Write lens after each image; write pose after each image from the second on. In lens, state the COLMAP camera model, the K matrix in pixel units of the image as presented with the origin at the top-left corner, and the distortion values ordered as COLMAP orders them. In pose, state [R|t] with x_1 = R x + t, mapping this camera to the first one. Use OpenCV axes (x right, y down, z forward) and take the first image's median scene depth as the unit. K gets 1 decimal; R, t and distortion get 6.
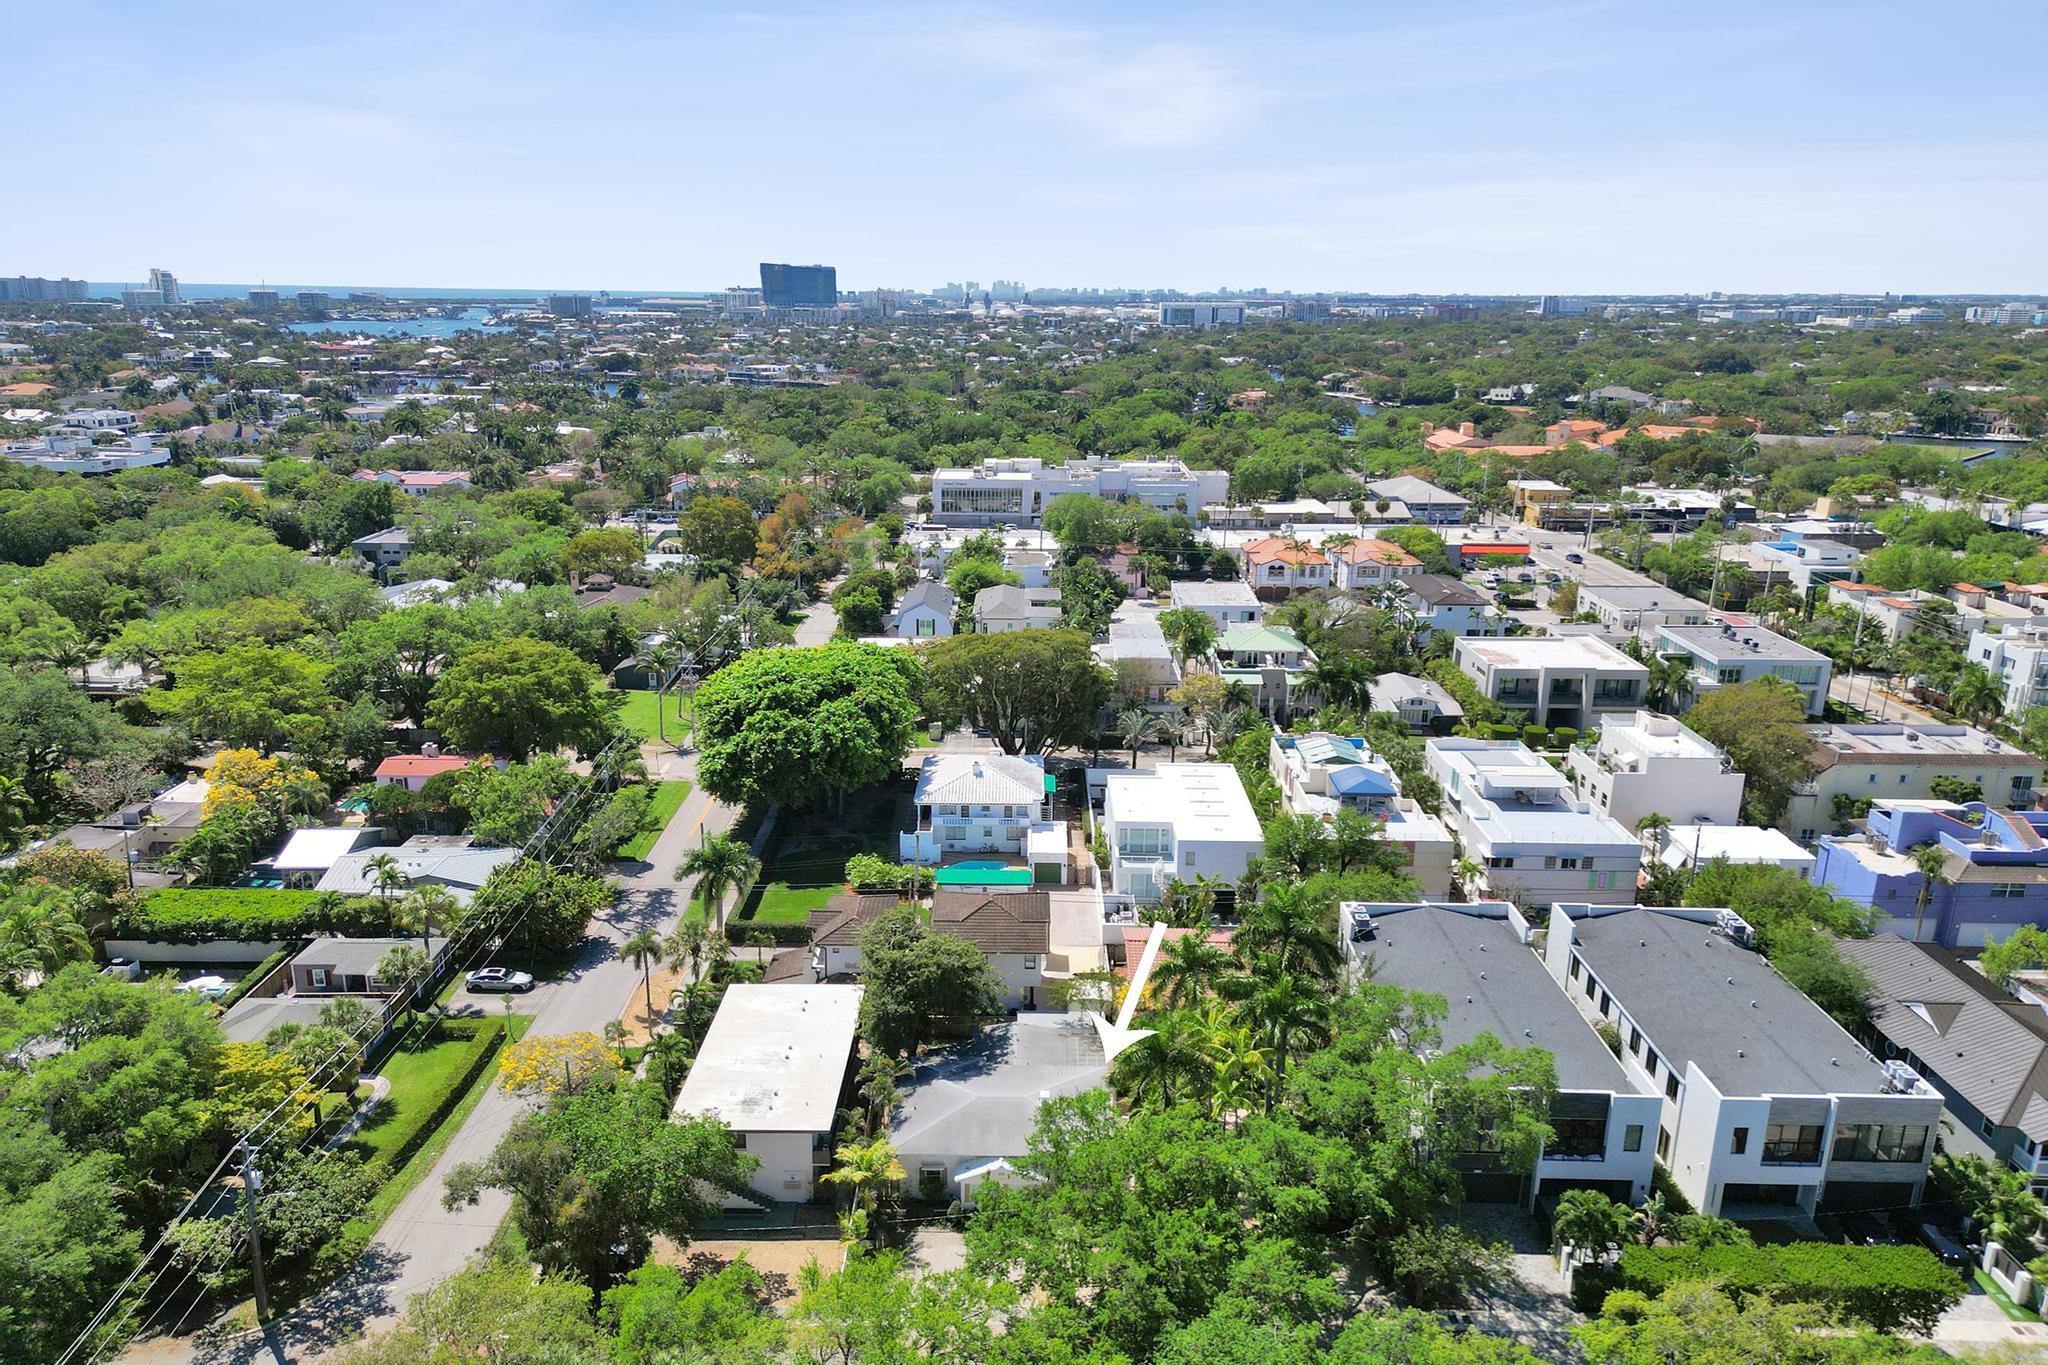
lens RADIAL K [[1502.7, 0, 1023.6], [0, 1502.7, 692.7], [0, 0, 1]] dist [0.087018, -0.090484]
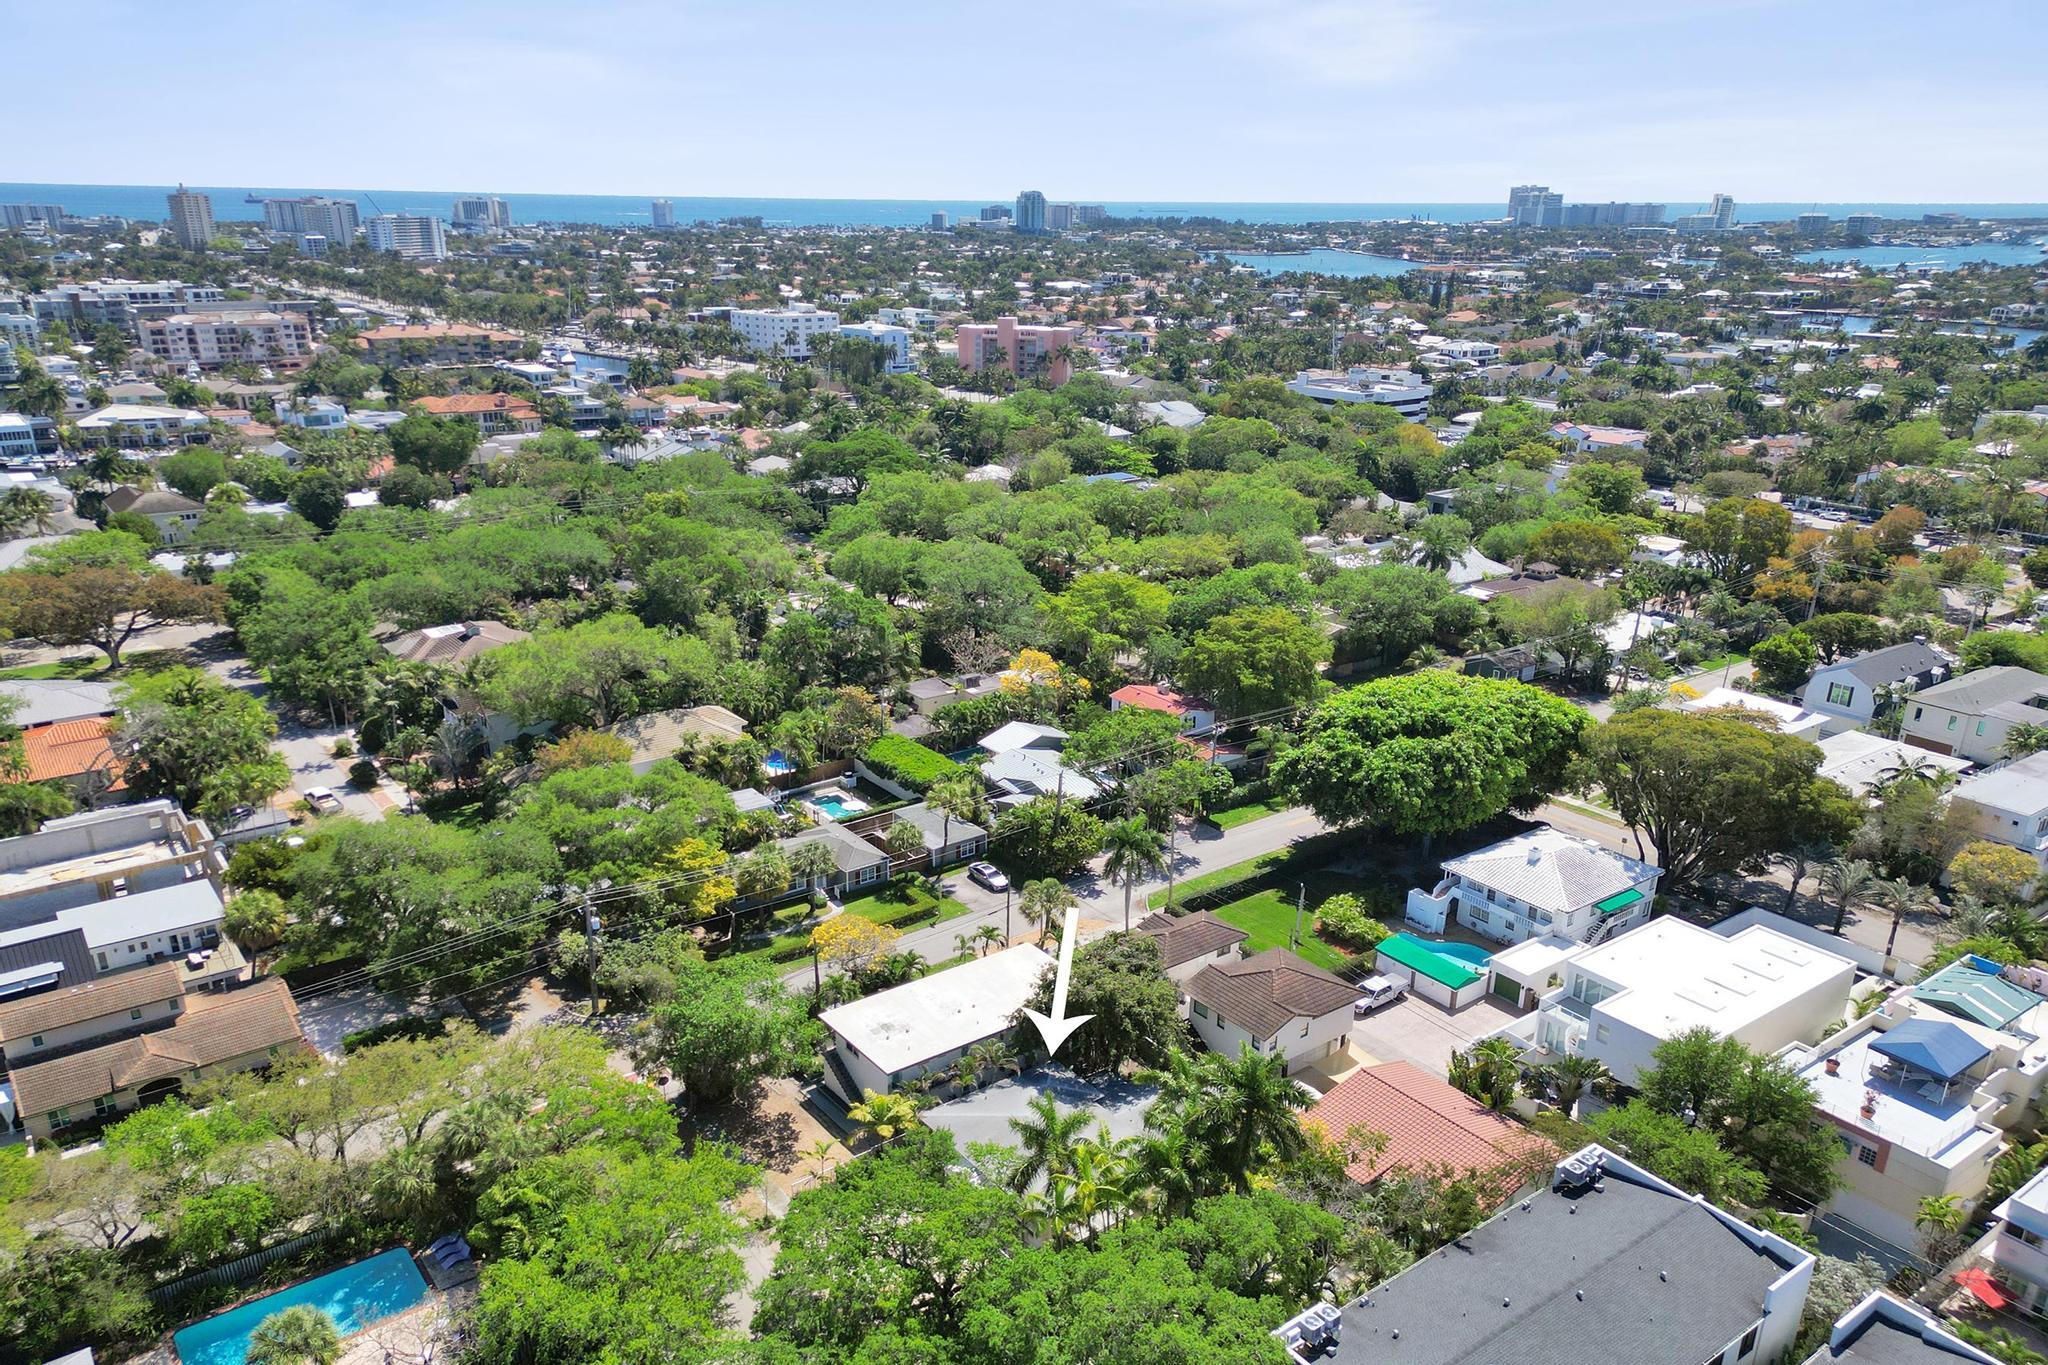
lens RADIAL K [[1502.2, 0, 1019.1], [0, 1502.2, 650.0], [0, 0, 1]] dist [0.095667, -0.089186]
pose [[0.600872, 0.225330, -0.766929, 0.471230], [-0.208637, 0.970398, 0.121649, -0.119369], [0.771637, 0.086914, 0.630097, 0.194833]]
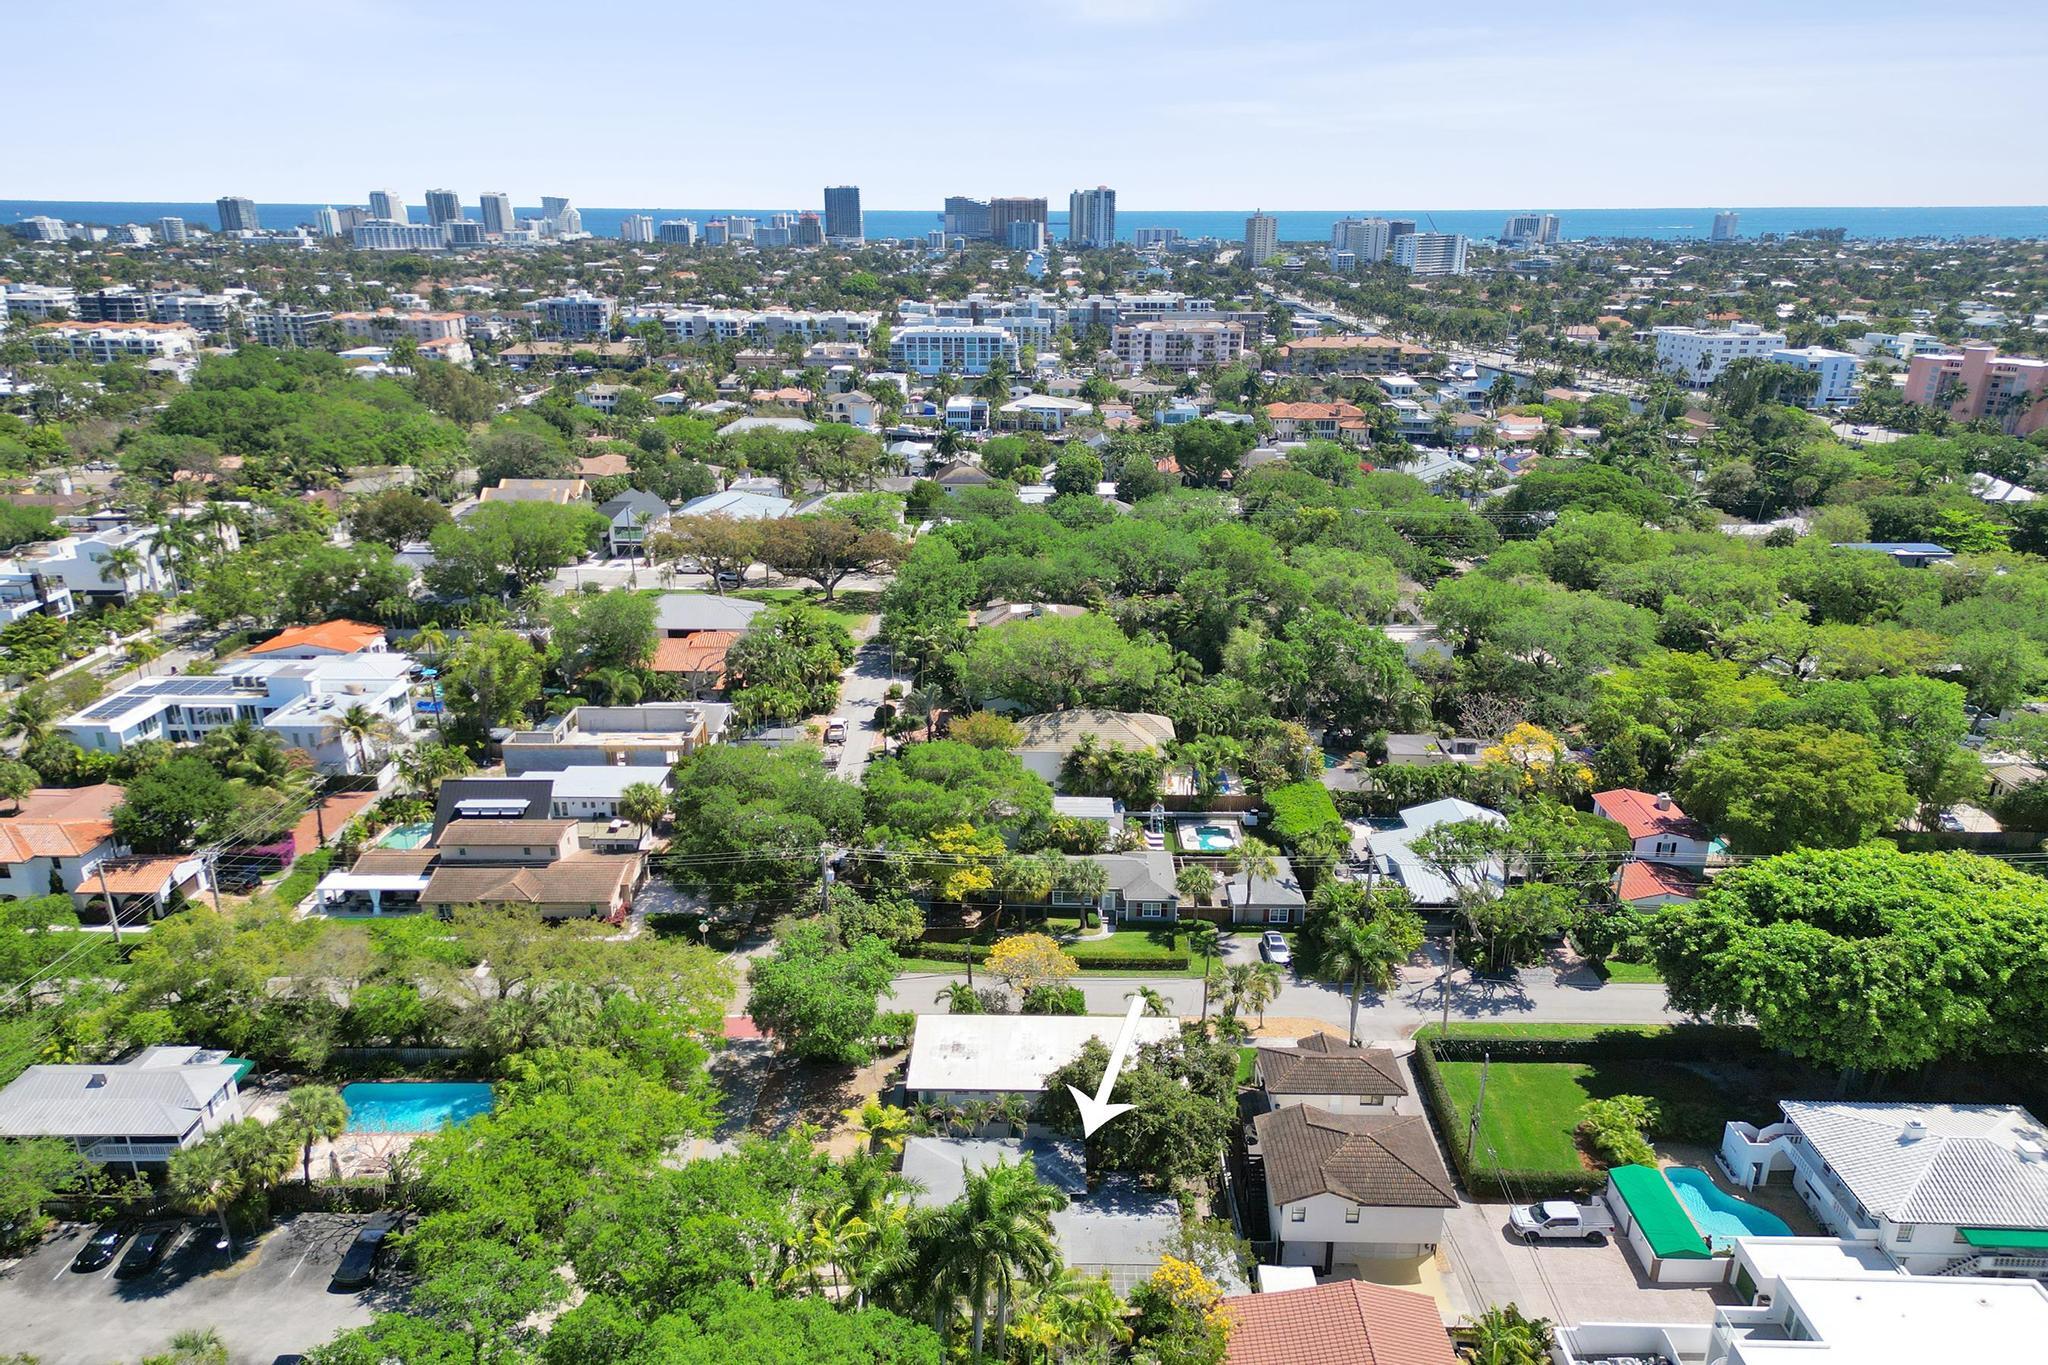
lens RADIAL K [[1475.8, 0, 1024.0], [0, 1475.8, 682.5], [0, 0, 1]] dist [0.085446, -0.088859]
pose [[-0.007707, 0.295044, -0.955452, 0.542747], [-0.257452, 0.922685, 0.287003, -0.218141], [0.966260, 0.248195, 0.068848, 0.579550]]
